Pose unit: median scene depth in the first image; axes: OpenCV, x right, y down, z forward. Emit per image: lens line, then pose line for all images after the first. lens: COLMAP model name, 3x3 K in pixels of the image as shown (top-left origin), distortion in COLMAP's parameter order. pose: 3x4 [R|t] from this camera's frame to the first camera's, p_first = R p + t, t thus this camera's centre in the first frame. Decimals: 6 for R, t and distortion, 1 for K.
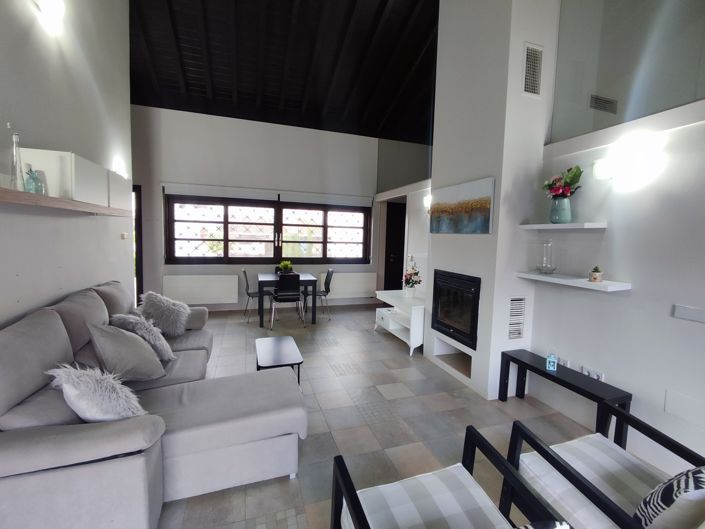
lens RADIAL K [[322.4, 0, 357.4], [0, 322.4, 260.4], [0, 0, 1]] dist [-0.004617, -0.002126]
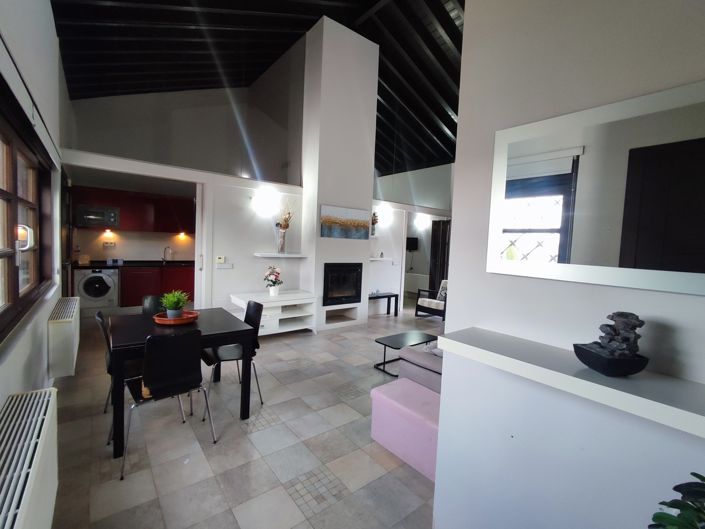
lens RADIAL K [[322.4, 0, 359.4], [0, 322.4, 263.8], [0, 0, 1]] dist [-0.004617, -0.002126]
pose [[-0.339002, -0.102350, 0.935202, -1.341981], [0.020153, 0.993046, 0.115986, -0.155309], [-0.940570, 0.058167, -0.334582, 1.606663]]
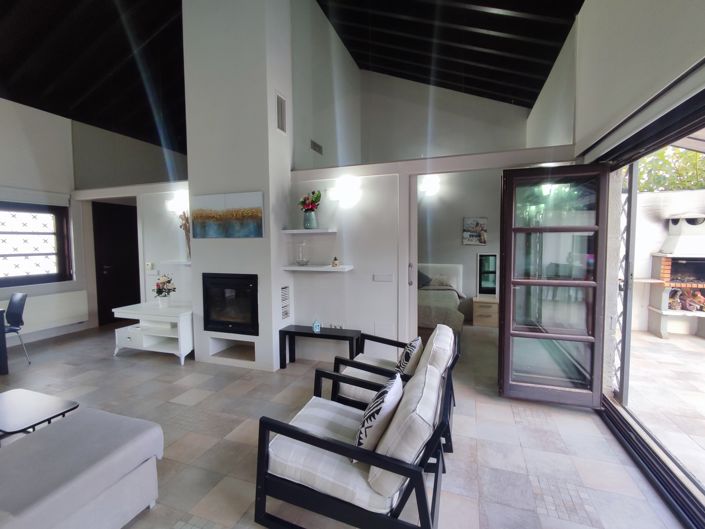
lens RADIAL K [[322.4, 0, 359.4], [0, 322.4, 261.4], [0, 0, 1]] dist [-0.004617, -0.002126]
pose [[0.613847, -0.080973, 0.785261, -0.314039], [0.086686, 0.995624, 0.034901, -0.002601], [-0.784651, 0.046647, 0.618180, -0.041330]]
